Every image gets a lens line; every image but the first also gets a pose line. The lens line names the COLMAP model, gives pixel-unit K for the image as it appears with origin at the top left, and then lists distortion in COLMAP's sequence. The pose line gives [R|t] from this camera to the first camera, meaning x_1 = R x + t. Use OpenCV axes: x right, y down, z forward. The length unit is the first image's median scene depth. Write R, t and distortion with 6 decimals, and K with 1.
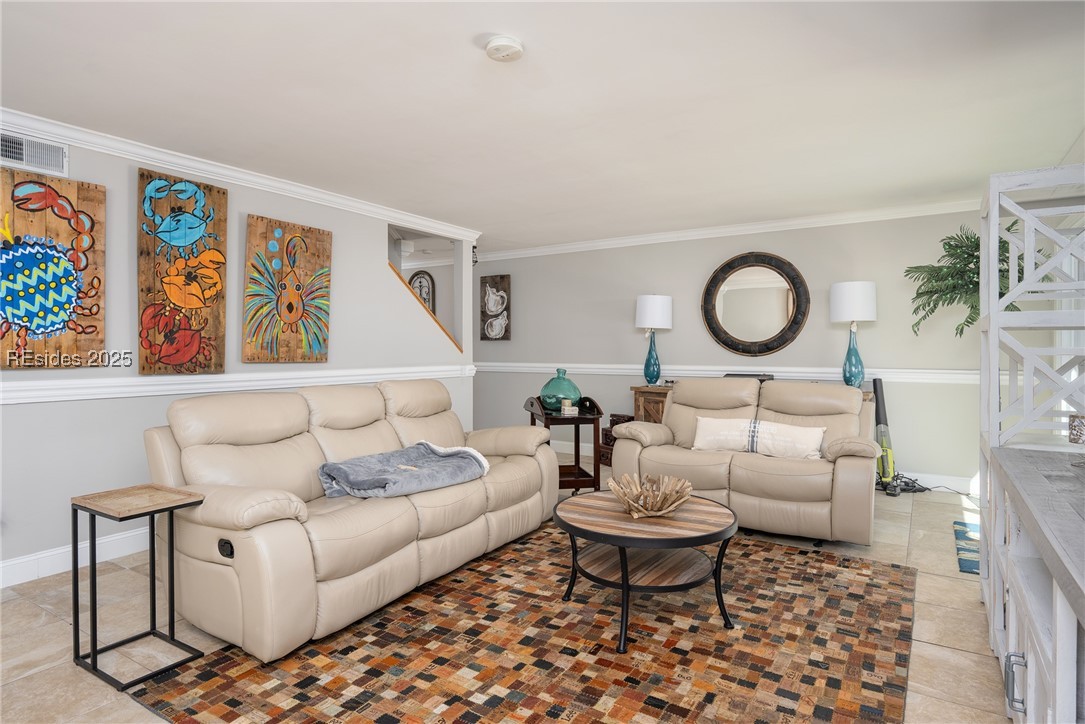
lens RADIAL K [[603.8, 0, 542.7], [0, 603.8, 350.8], [0, 0, 1]] dist [-0.000973, -0.000331]
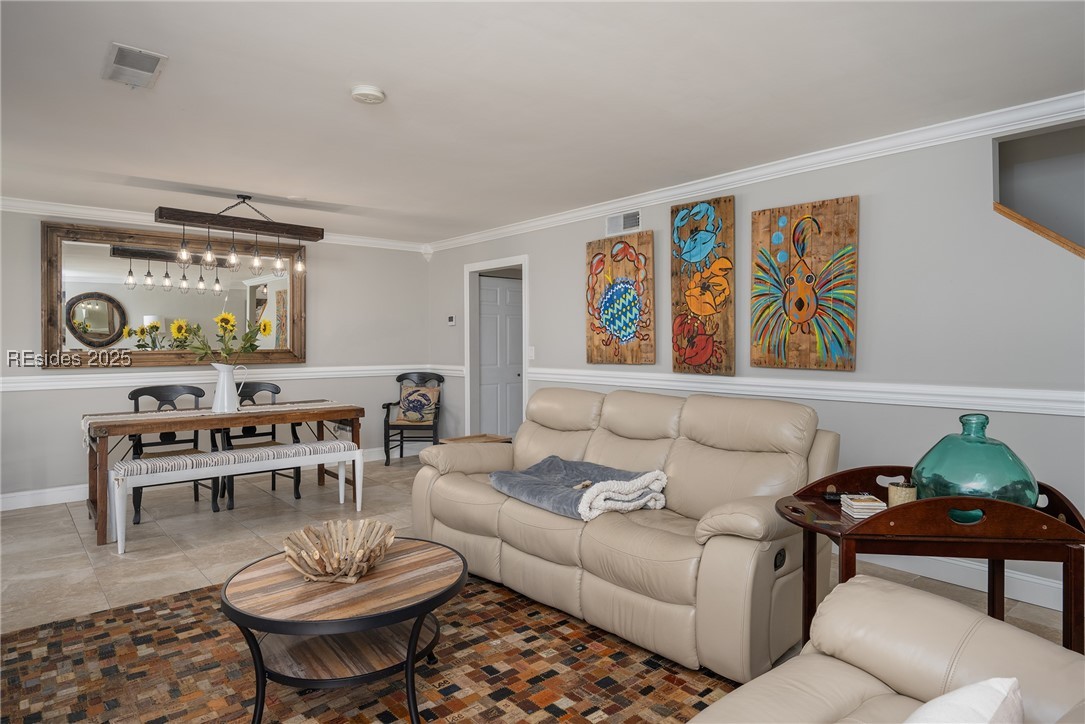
lens RADIAL K [[632.3, 0, 540.1], [0, 632.3, 344.0], [0, 0, 1]] dist [-0.006892, -0.000352]
pose [[-0.289566, 0.003816, -0.957150, 0.702371], [0.001004, 0.999993, 0.003683, -0.025079], [0.957157, 0.000106, -0.289568, 1.184248]]
